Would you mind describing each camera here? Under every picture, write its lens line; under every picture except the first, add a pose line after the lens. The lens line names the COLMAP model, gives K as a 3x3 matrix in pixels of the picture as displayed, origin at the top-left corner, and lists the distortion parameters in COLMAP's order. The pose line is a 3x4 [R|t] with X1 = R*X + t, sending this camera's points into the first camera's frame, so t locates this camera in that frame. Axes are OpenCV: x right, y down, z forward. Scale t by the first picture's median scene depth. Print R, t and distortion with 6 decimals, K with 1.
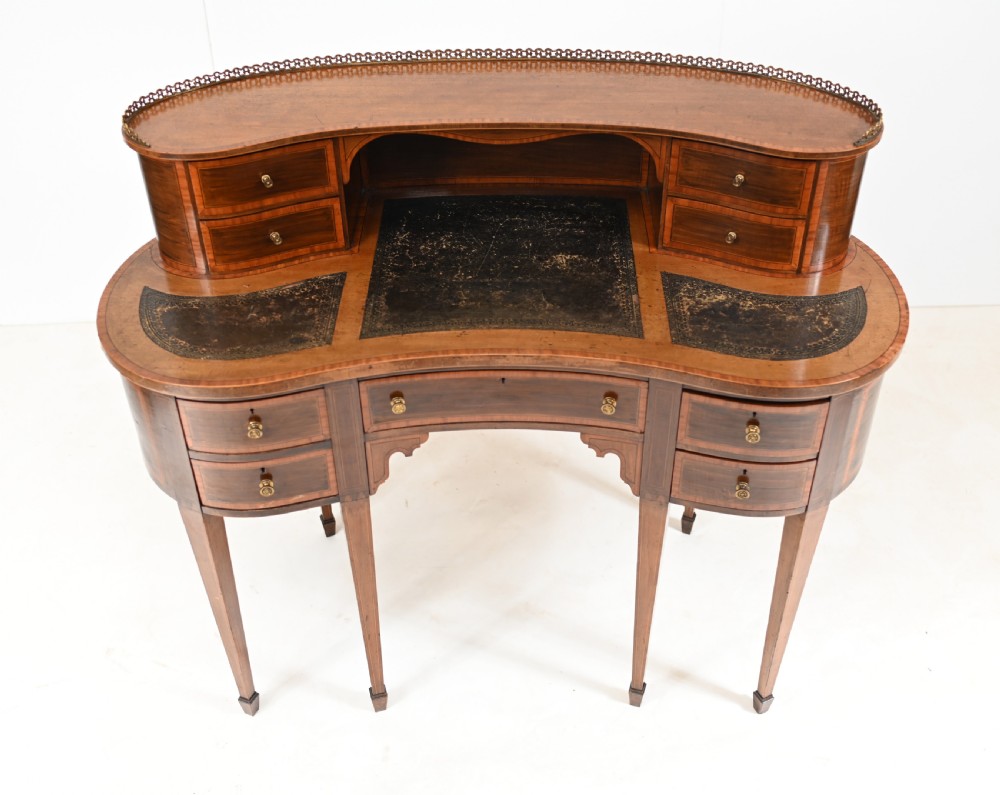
lens RADIAL K [[1150.5, 0, 521.1], [0, 1150.5, 394.4], [0, 0, 1]] dist [0.002671, 0.000000]
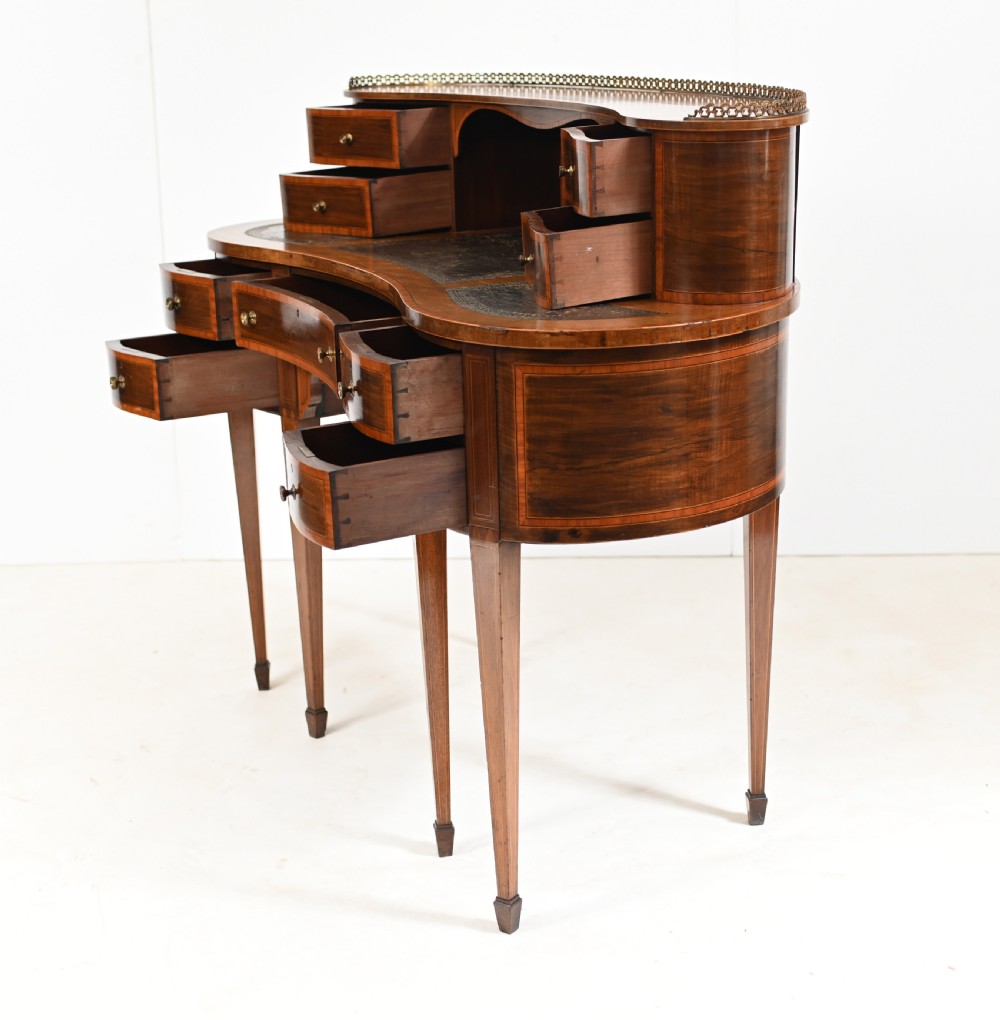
lens RADIAL K [[1671.0, 0, 509.4], [0, 1671.0, 582.3], [0, 0, 1]] dist [-0.038932, 0.000000]
pose [[0.461143, 0.284792, -0.840381, 1.227738], [-0.544324, 0.838750, -0.014448, 0.129709], [0.700755, 0.464103, 0.541803, 0.408371]]
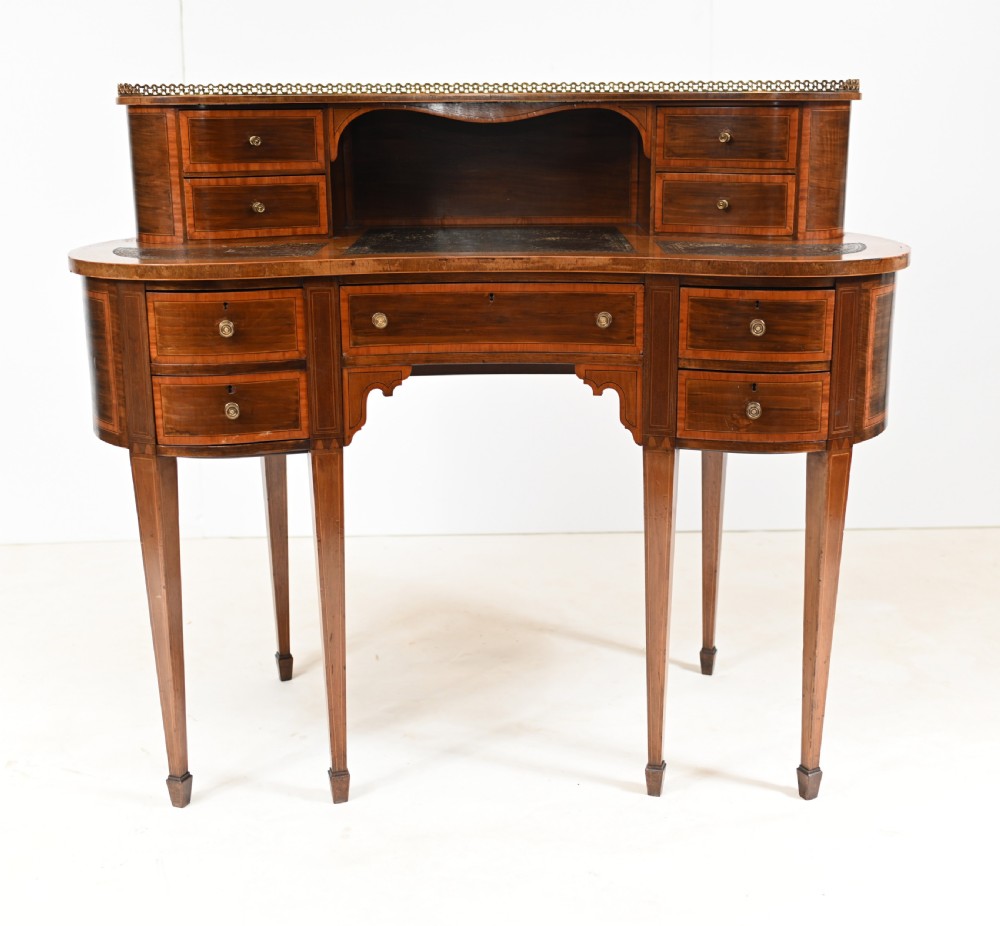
lens RADIAL K [[1362.0, 0, 522.7], [0, 1362.0, 460.0], [0, 0, 1]] dist [0.002367, 0.000000]
pose [[0.999889, -0.008100, 0.012510, -0.004783], [0.012544, 0.910657, -0.412973, 0.544309], [-0.008047, 0.413084, 0.910657, 0.031511]]
